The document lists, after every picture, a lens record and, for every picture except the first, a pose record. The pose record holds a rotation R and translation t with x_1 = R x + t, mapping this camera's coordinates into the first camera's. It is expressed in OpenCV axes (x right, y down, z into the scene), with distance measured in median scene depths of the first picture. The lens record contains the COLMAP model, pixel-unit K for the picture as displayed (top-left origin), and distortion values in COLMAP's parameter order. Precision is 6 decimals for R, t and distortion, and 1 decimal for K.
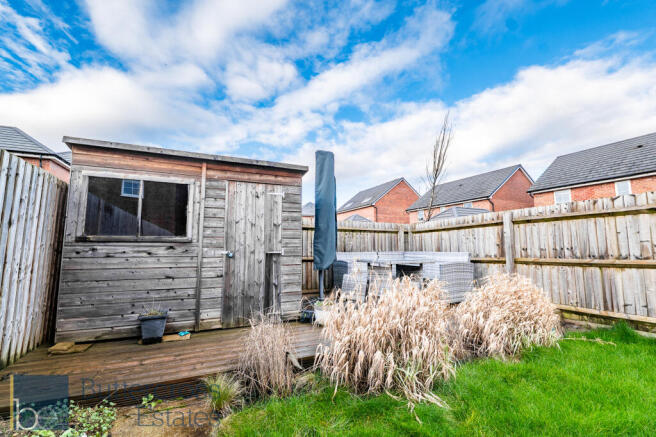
lens RADIAL K [[273.8, 0, 328.0], [0, 273.8, 218.5], [0, 0, 1]] dist [-0.020977, 0.000173]
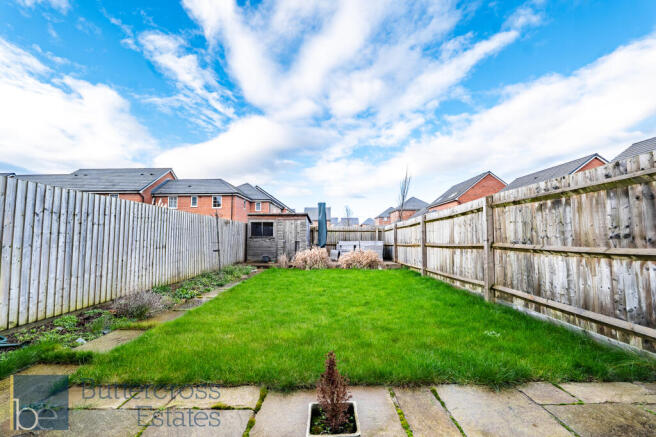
lens RADIAL K [[276.5, 0, 338.5], [0, 276.5, 217.9], [0, 0, 1]] dist [-0.002573, 0.000334]
pose [[0.908487, -0.039028, -0.416086, 0.140548], [0.051588, 0.998488, 0.018980, -0.016028], [0.414716, -0.038708, 0.909127, -0.154179]]
